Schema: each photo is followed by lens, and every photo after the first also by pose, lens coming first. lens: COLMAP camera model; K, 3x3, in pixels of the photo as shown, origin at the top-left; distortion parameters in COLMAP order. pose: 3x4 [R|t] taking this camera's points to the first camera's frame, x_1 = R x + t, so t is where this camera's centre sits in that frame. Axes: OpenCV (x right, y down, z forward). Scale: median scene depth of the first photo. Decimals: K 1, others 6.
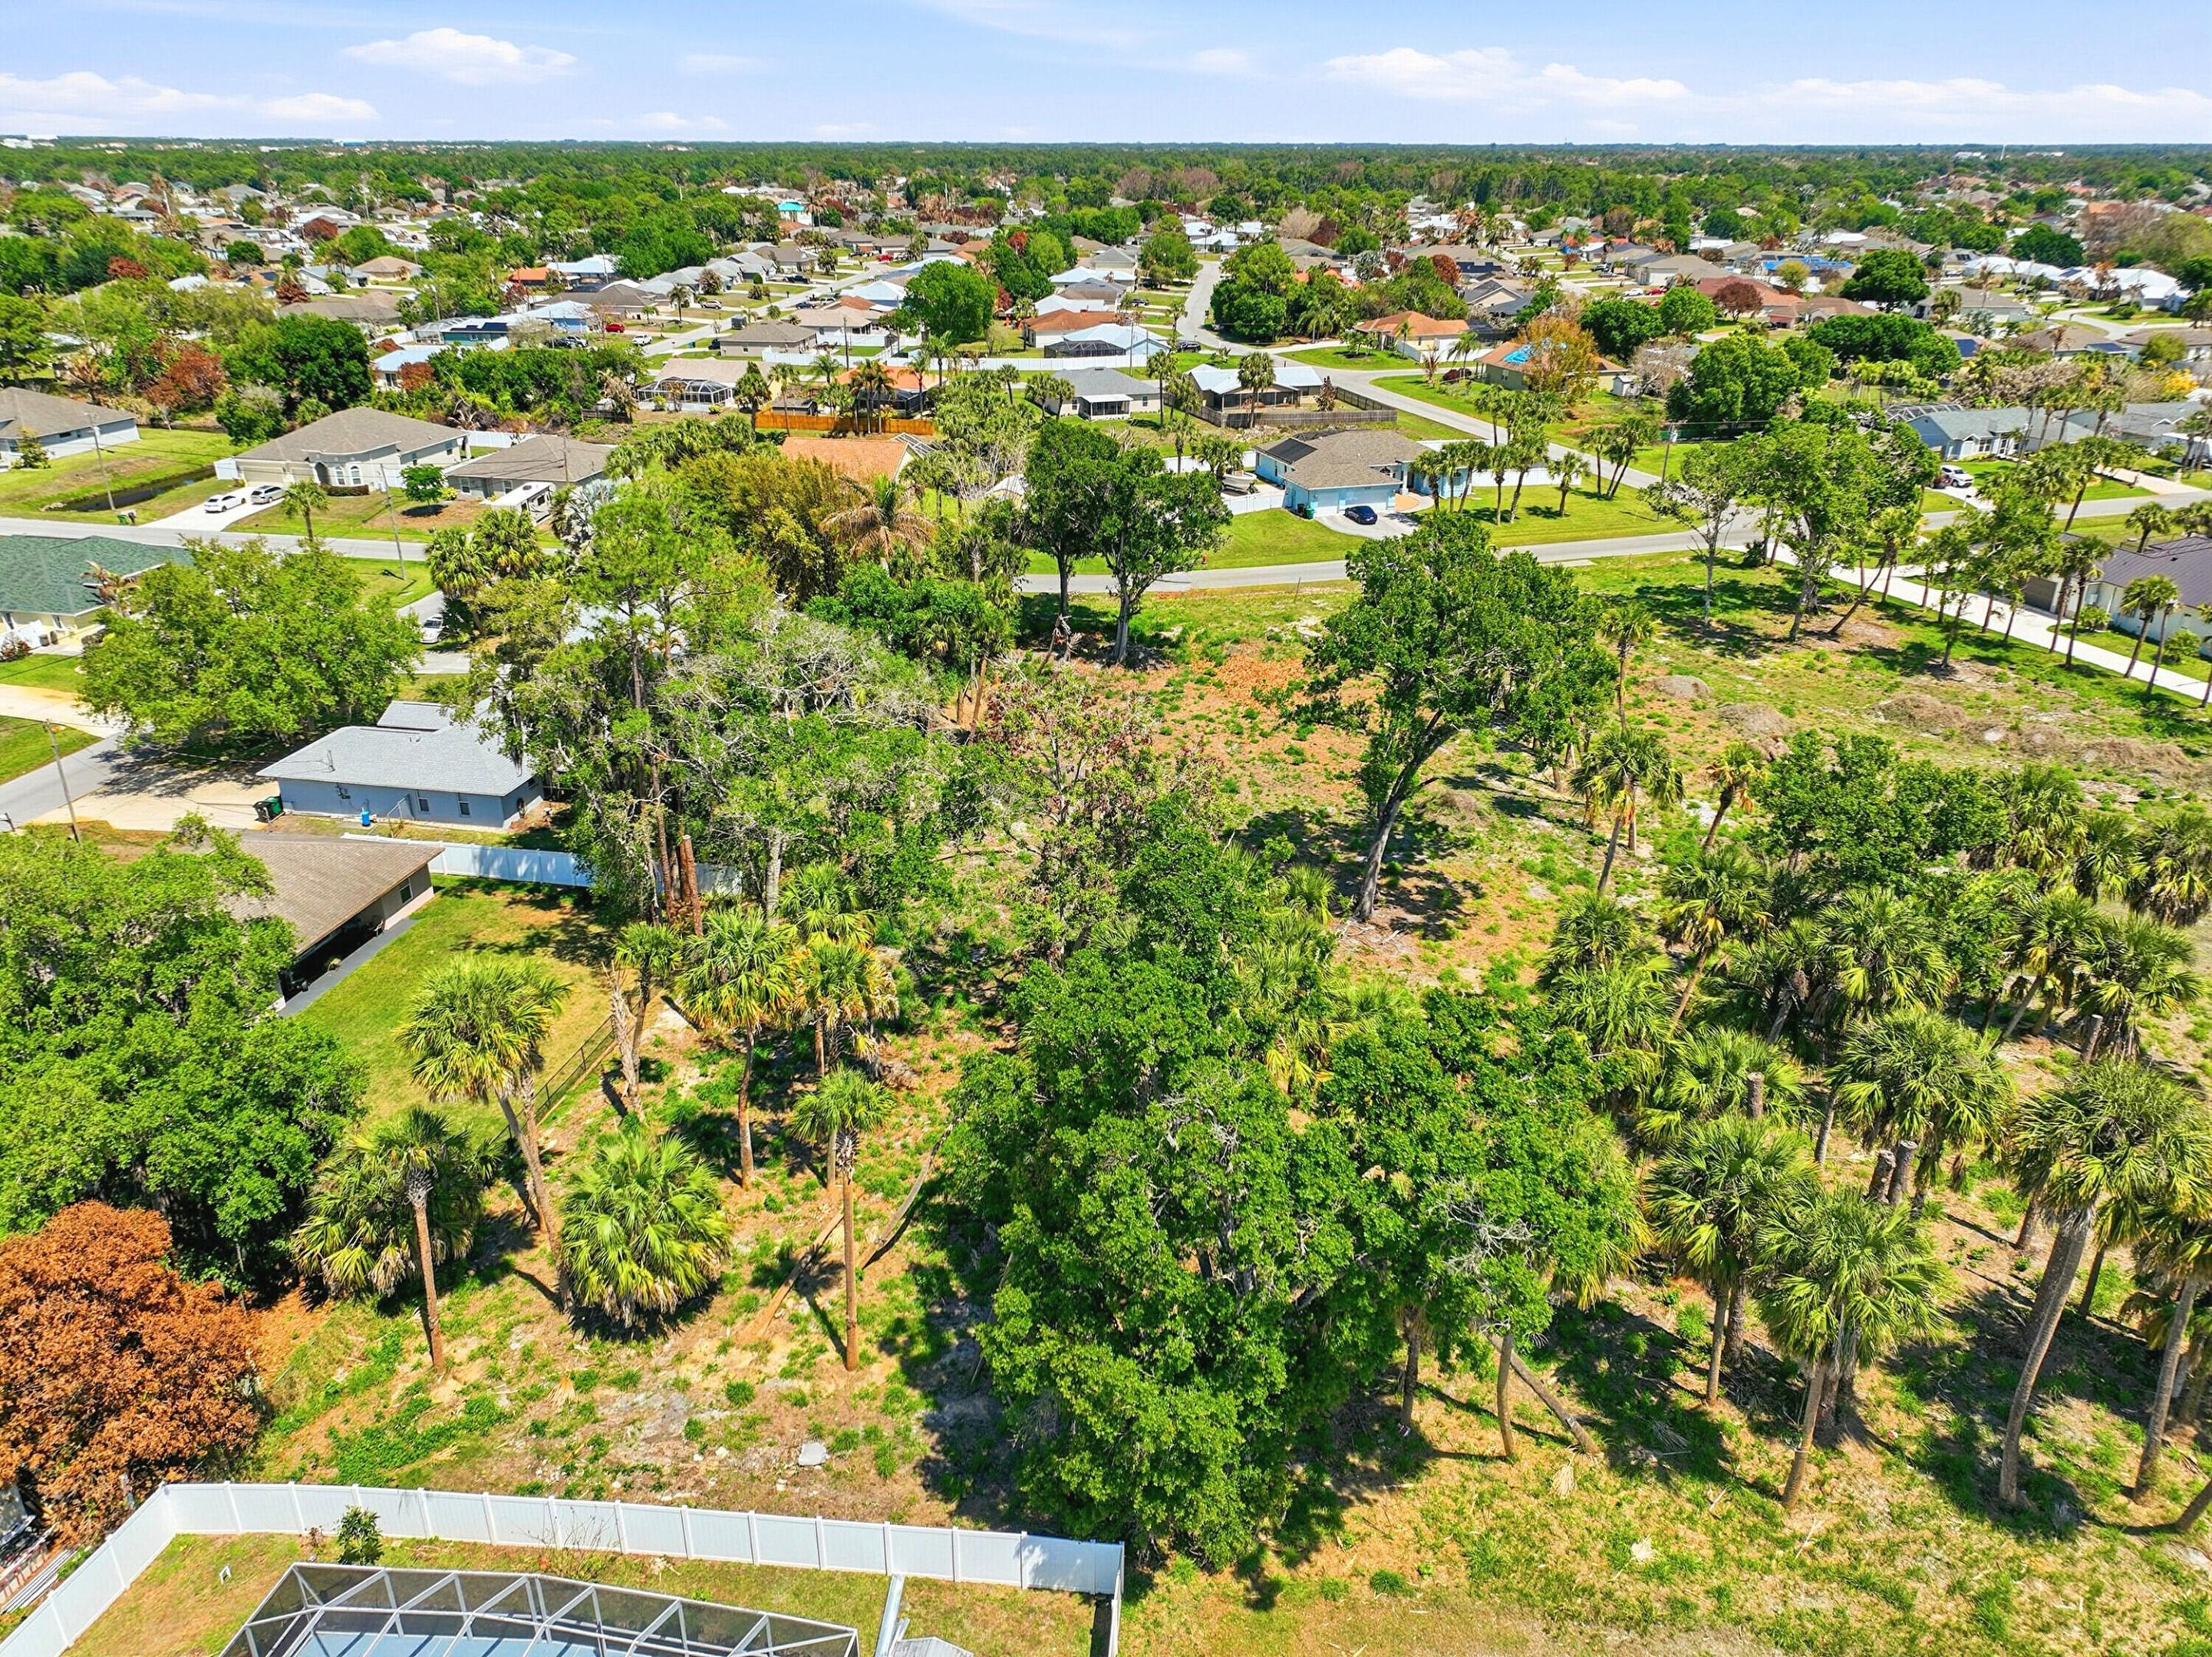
lens RADIAL K [[1550.9, 0, 1102.8], [0, 1550.9, 829.5], [0, 0, 1]] dist [0.002257, 0.011277]
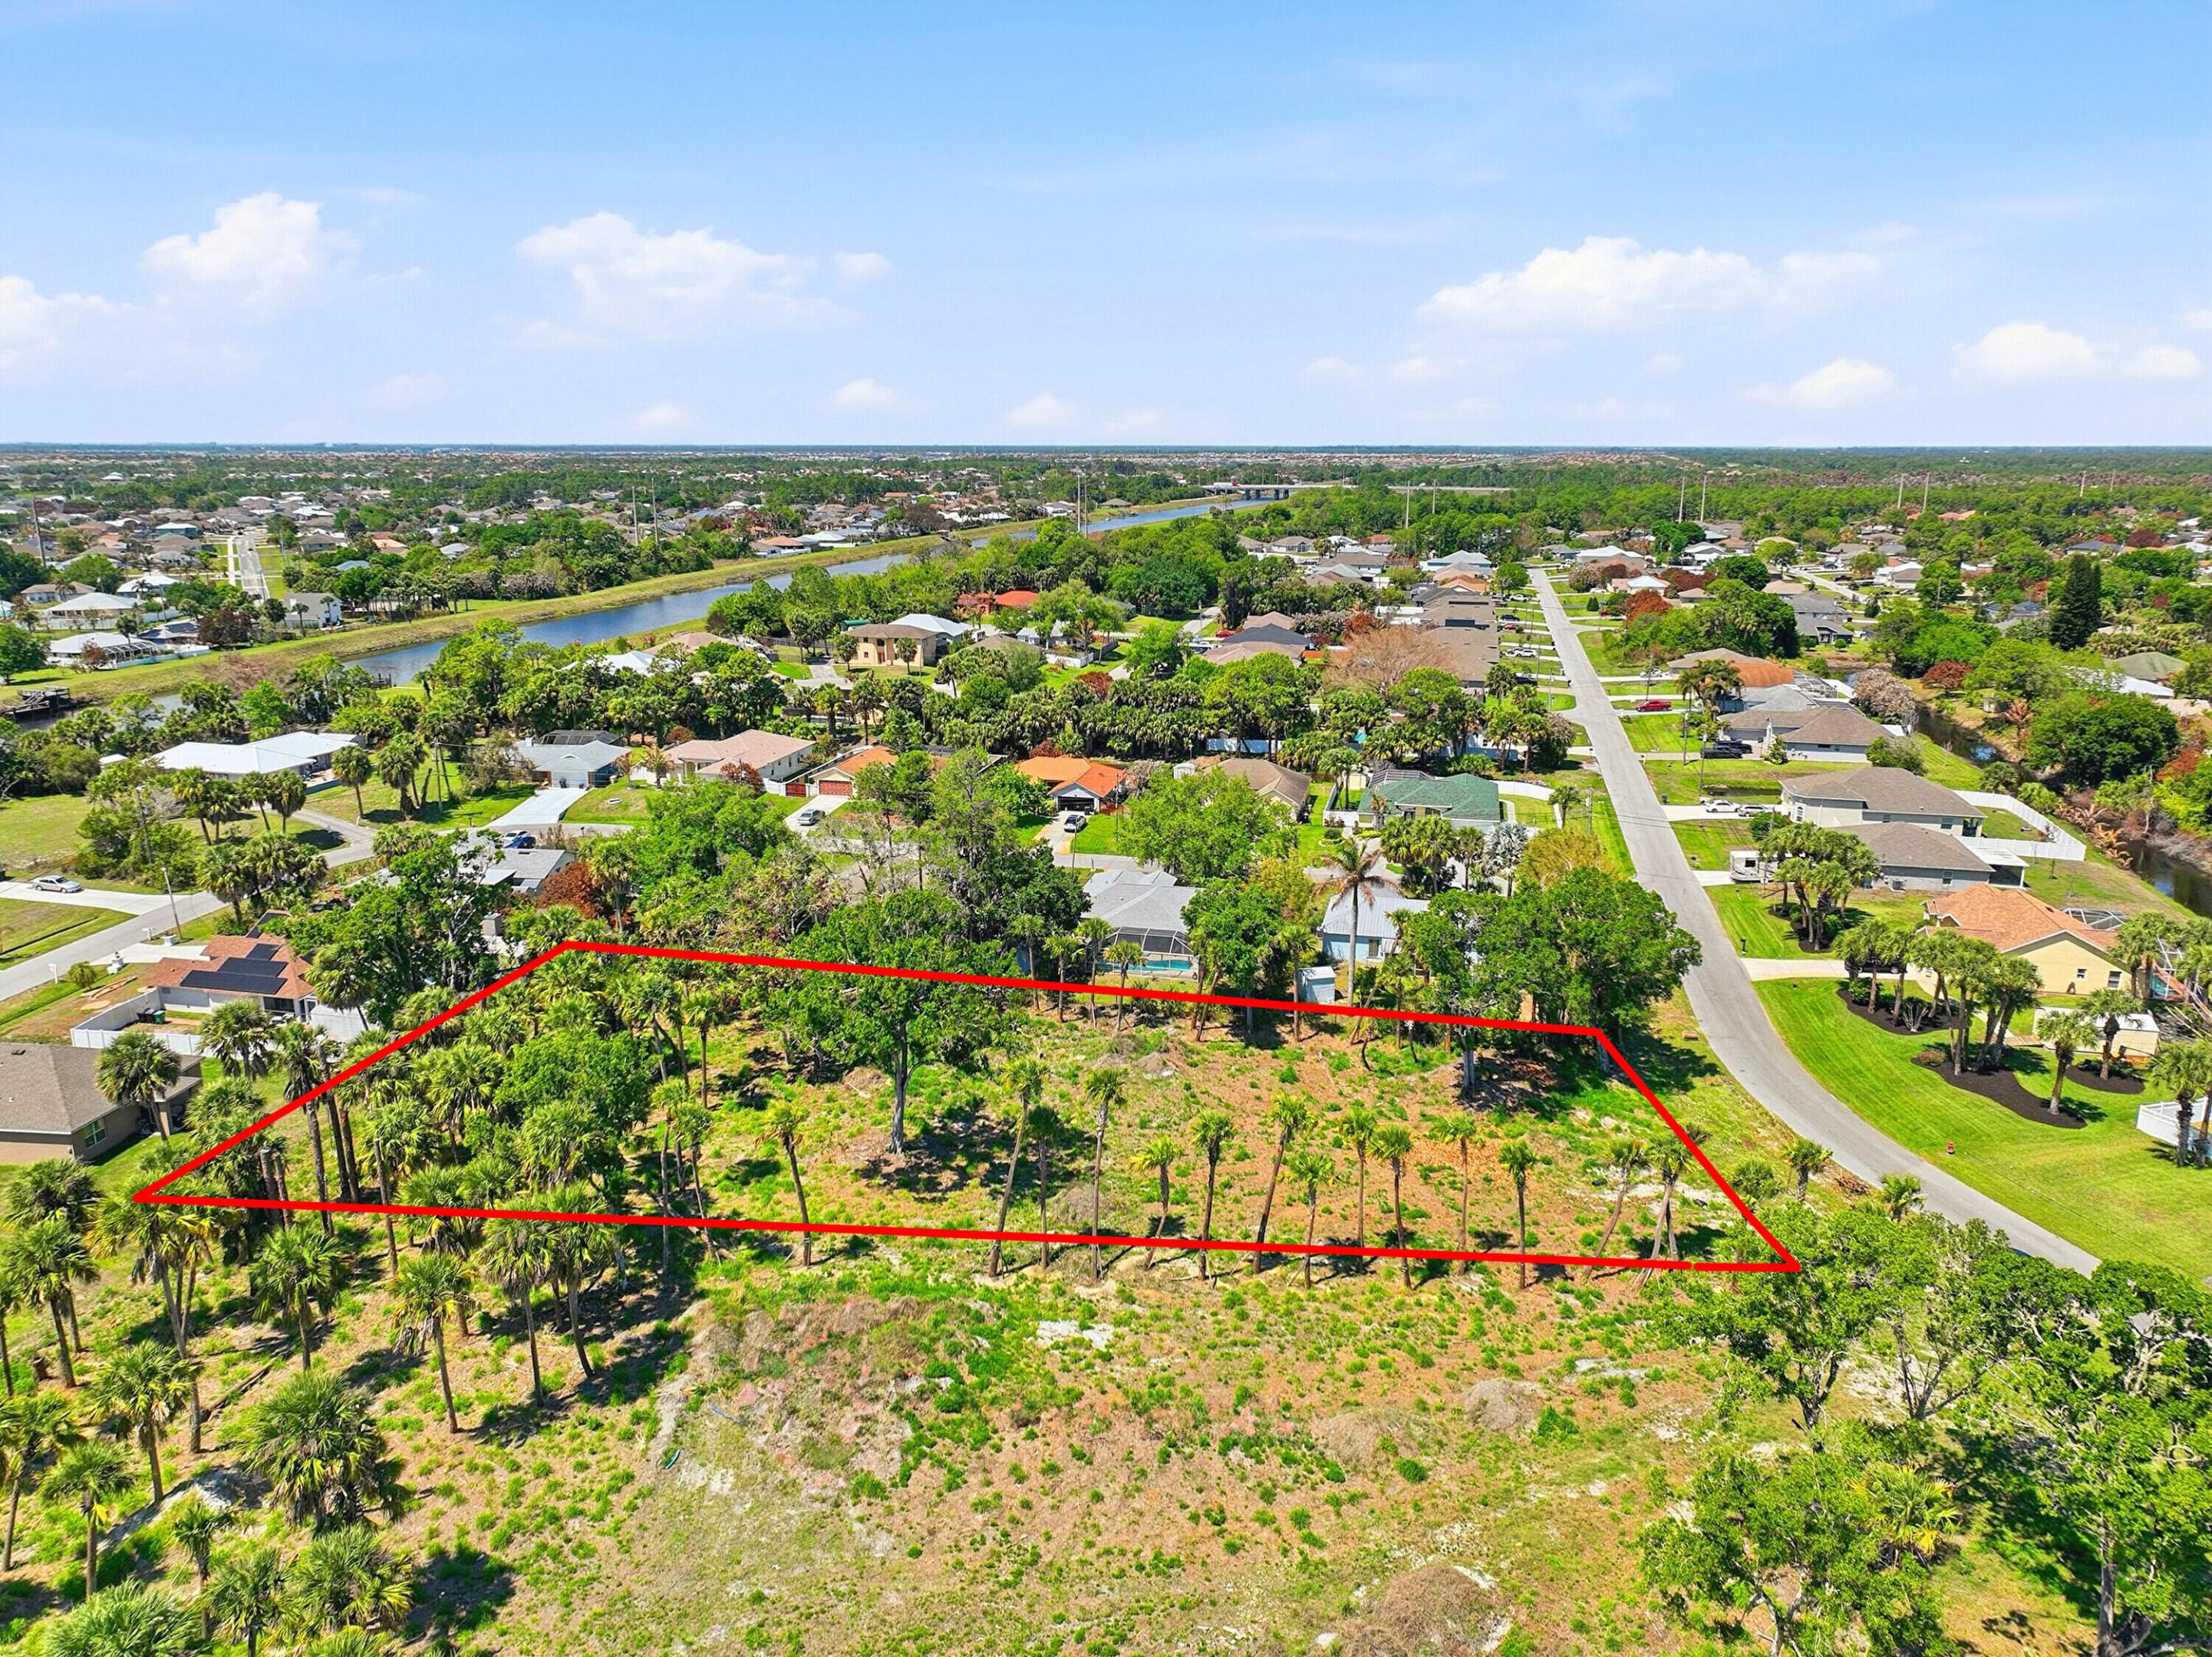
lens RADIAL K [[1550.9, 0, 1102.8], [0, 1550.9, 829.5], [0, 0, 1]] dist [0.002257, 0.011277]
pose [[-0.030338, 0.240902, -0.970075, 0.674160], [-0.408051, 0.882981, 0.232034, -0.278387], [0.912455, 0.402879, 0.071513, 0.450754]]
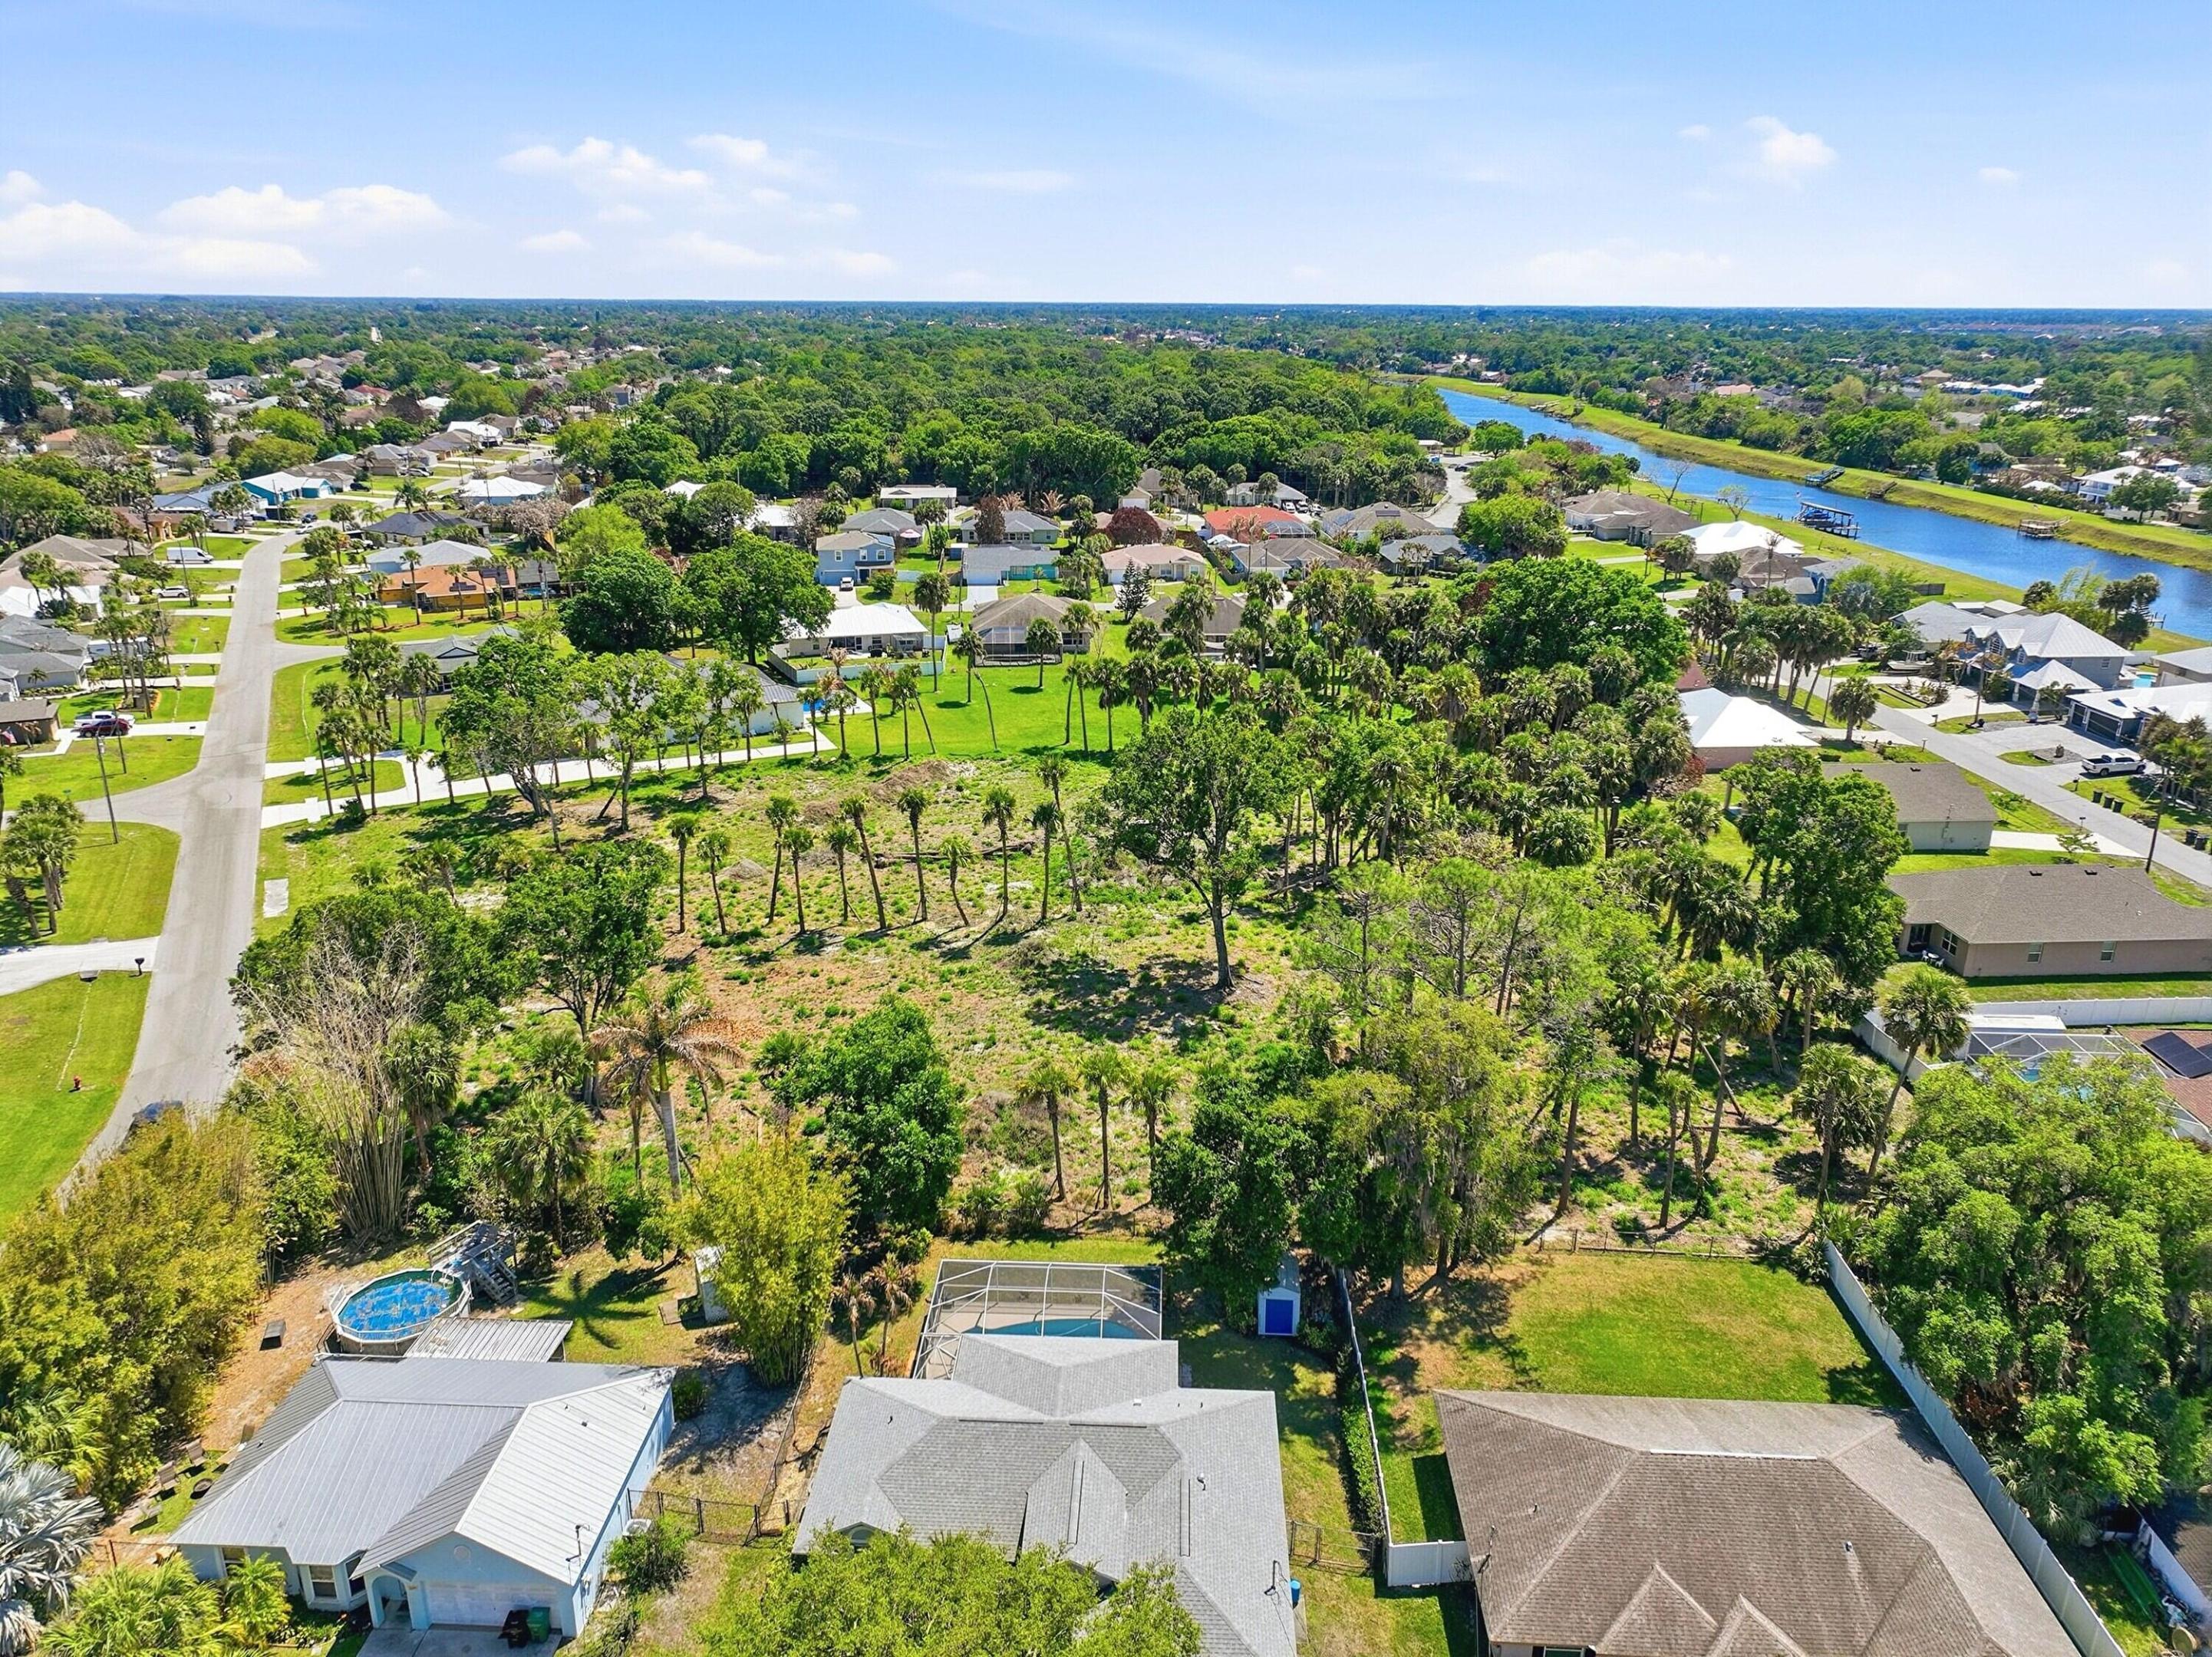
lens RADIAL K [[1550.9, 0, 1102.8], [0, 1550.9, 829.5], [0, 0, 1]] dist [0.002257, 0.011277]
pose [[-0.151973, -0.325288, 0.933323, -0.515168], [0.393910, 0.846125, 0.359037, -0.292332], [-0.906498, 0.422209, -0.000454, 0.492153]]
